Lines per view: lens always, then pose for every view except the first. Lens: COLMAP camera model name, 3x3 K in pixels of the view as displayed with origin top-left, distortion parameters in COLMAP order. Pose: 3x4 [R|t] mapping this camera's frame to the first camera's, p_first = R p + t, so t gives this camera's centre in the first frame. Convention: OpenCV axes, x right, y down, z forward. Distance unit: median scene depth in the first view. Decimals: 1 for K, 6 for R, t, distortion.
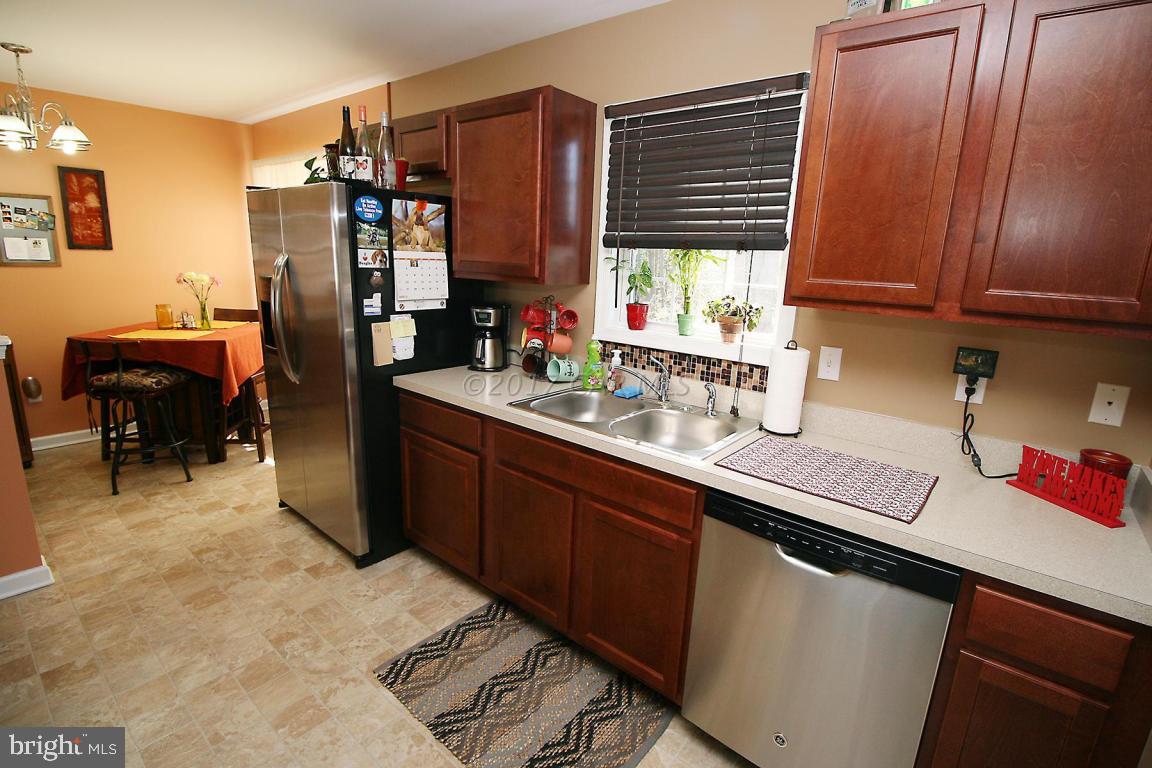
lens RADIAL K [[541.6, 0, 575.4], [0, 541.6, 381.9], [0, 0, 1]] dist [-0.001317, -0.010828]
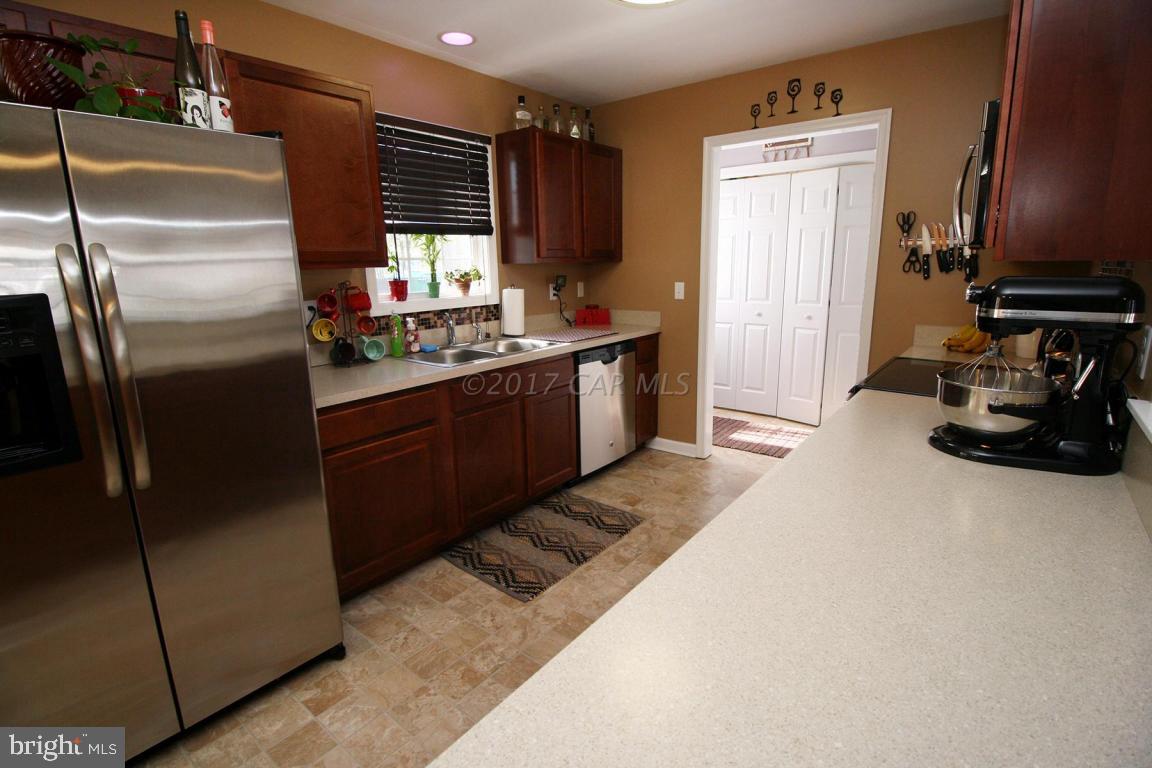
lens RADIAL K [[541.6, 0, 577.3], [0, 541.6, 388.3], [0, 0, 1]] dist [-0.001317, -0.010828]
pose [[-0.020847, -0.270064, 0.962617, -1.167995], [0.245927, 0.931858, 0.266760, -0.146134], [-0.969064, 0.242295, 0.046990, 0.623329]]
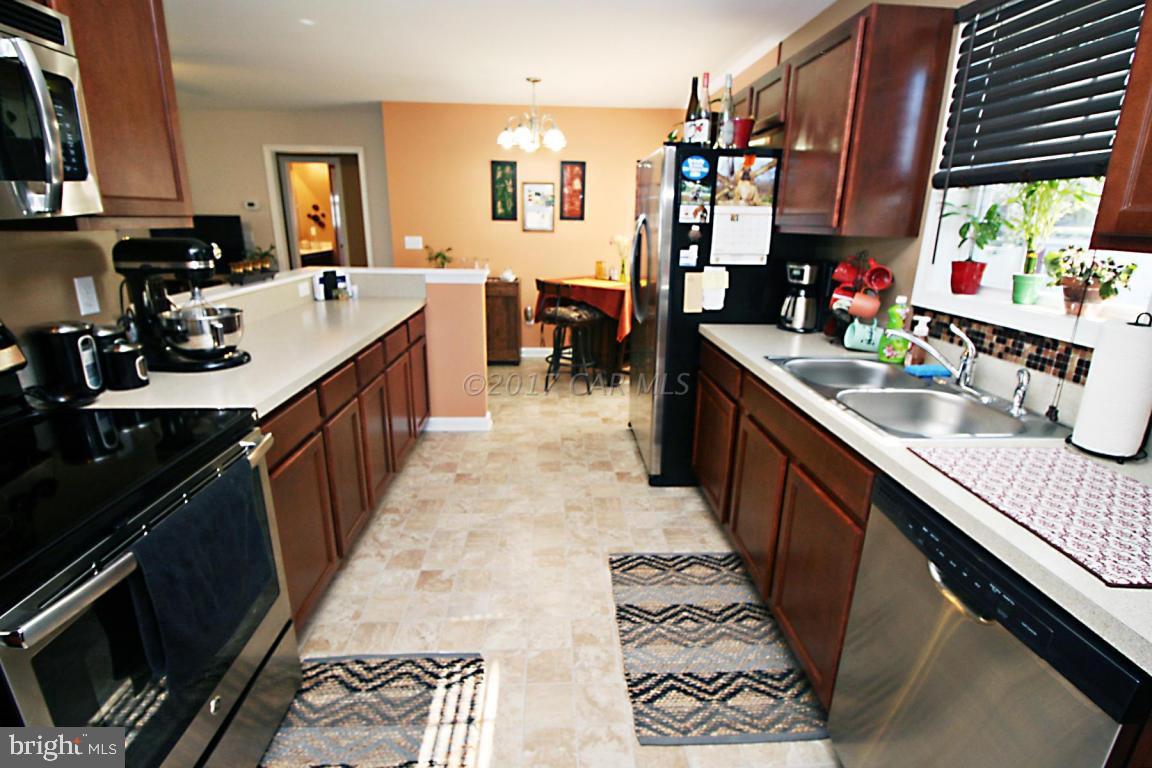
lens RADIAL K [[541.6, 0, 581.0], [0, 541.6, 385.6], [0, 0, 1]] dist [-0.001317, -0.010828]
pose [[0.683965, 0.185971, -0.705412, 0.318706], [-0.156813, 0.981837, 0.106802, 0.035542], [0.712462, 0.037569, 0.700704, 0.072438]]
